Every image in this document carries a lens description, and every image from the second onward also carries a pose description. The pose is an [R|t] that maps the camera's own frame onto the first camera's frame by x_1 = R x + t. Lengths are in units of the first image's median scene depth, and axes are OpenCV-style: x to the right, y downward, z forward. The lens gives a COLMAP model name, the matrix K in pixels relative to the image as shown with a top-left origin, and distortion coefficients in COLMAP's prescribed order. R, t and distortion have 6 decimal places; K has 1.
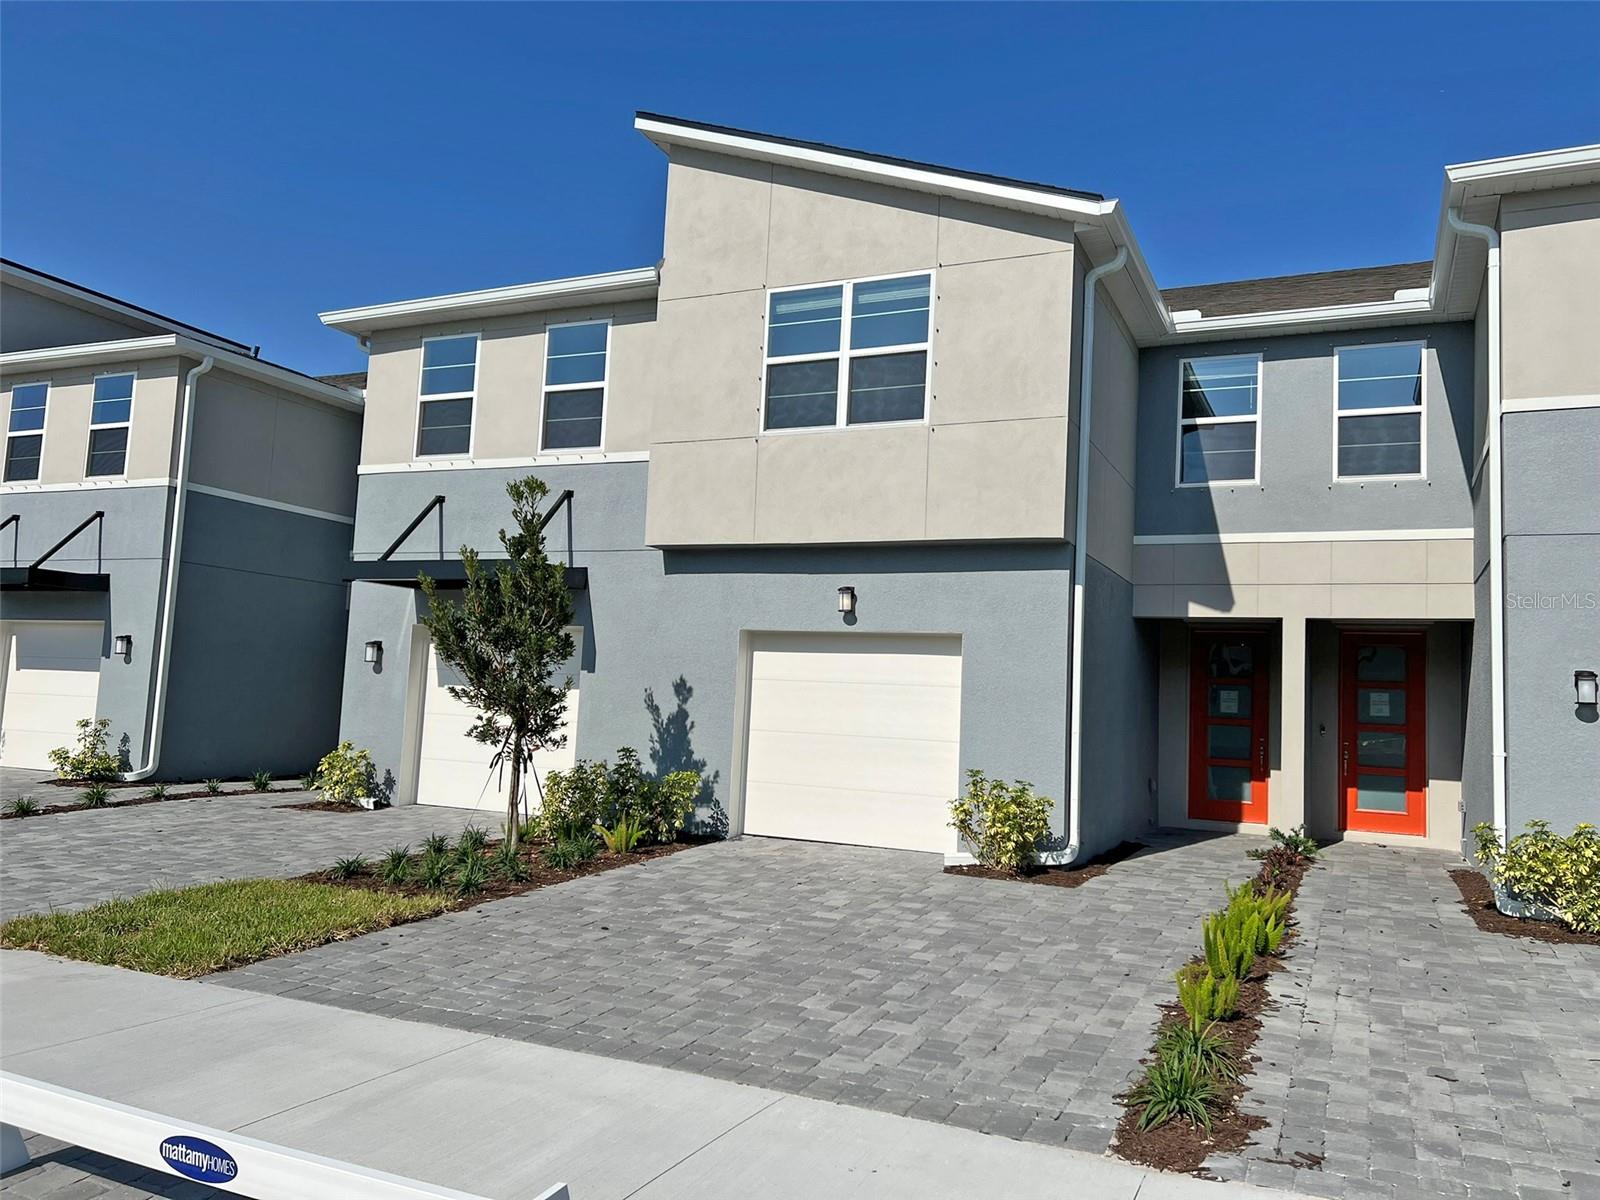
lens RADIAL K [[1897.3, 0, 800.0], [0, 1897.3, 600.0], [0, 0, 1]] dist [-0.006379, -0.026914]
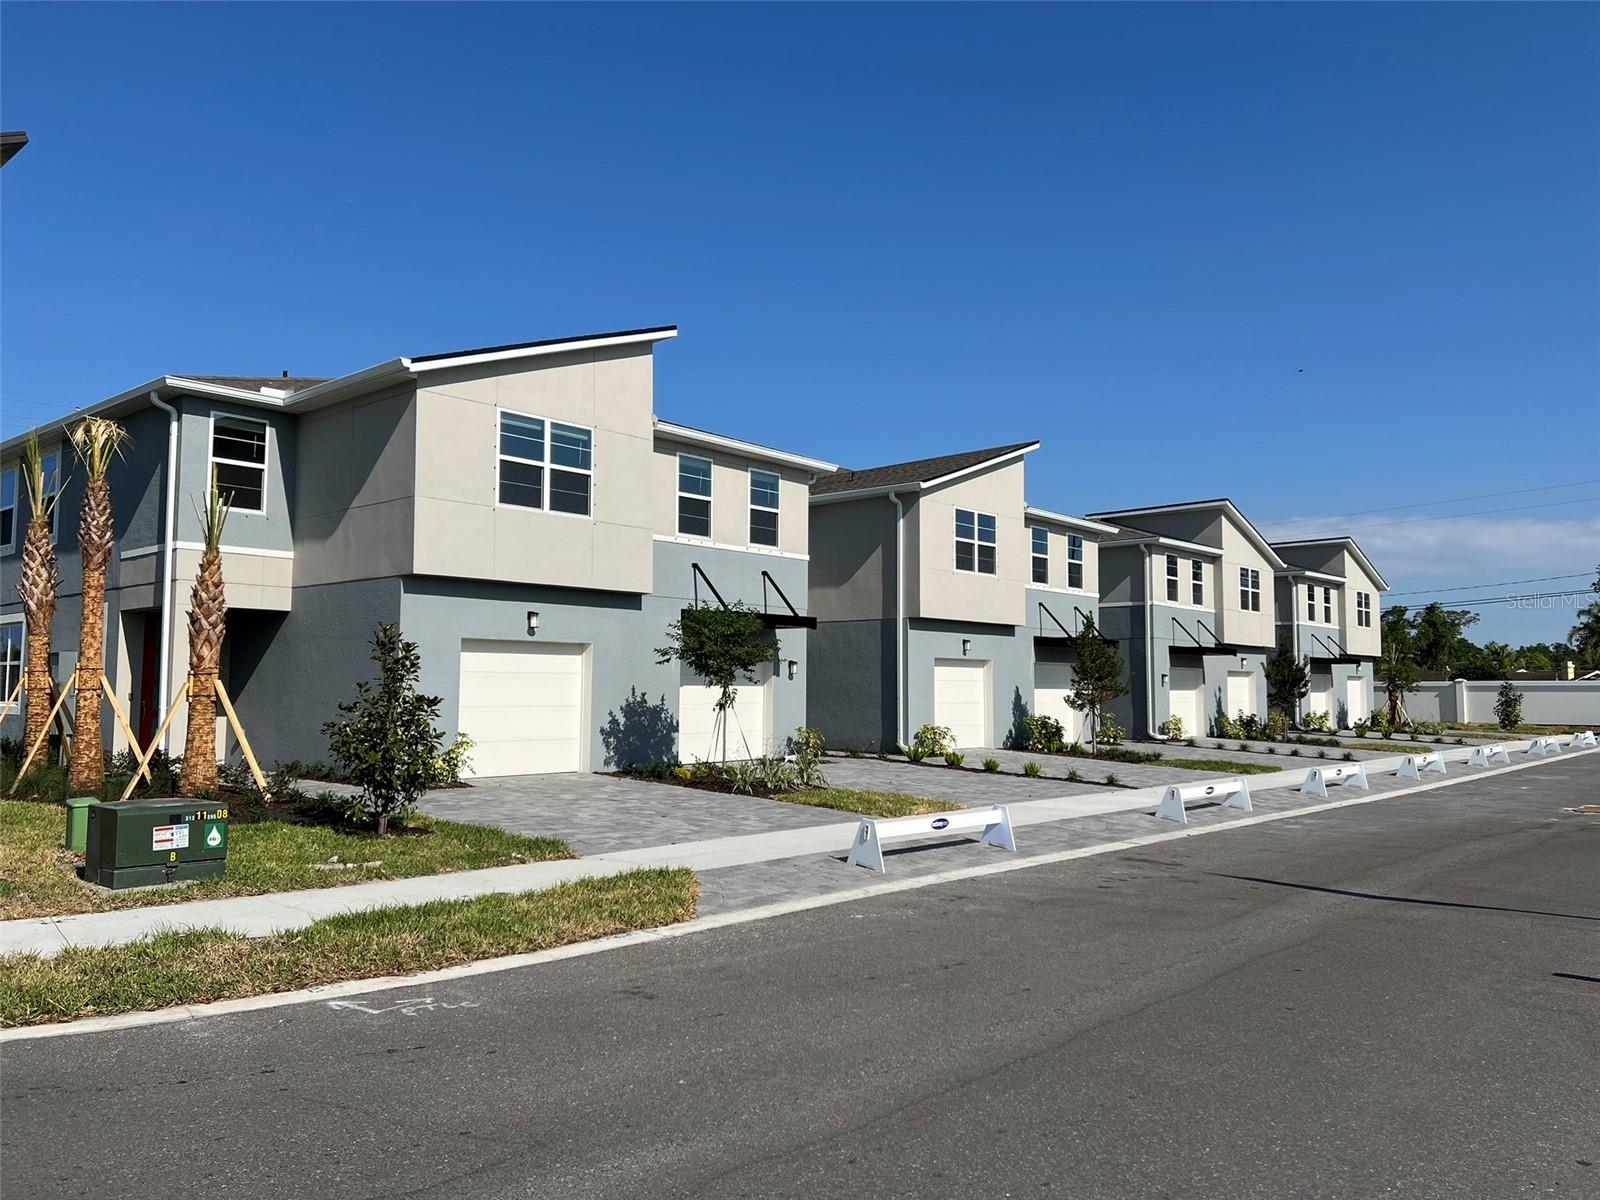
lens RADIAL K [[1212.9, 0, 800.0], [0, 1212.9, 600.0], [0, 0, 1]] dist [0.067304, -0.000256]
pose [[0.095413, 0.030967, 0.994956, -0.982163], [-0.057058, 0.998043, -0.025591, -0.003506], [-0.993801, -0.054329, 0.096993, 0.701946]]
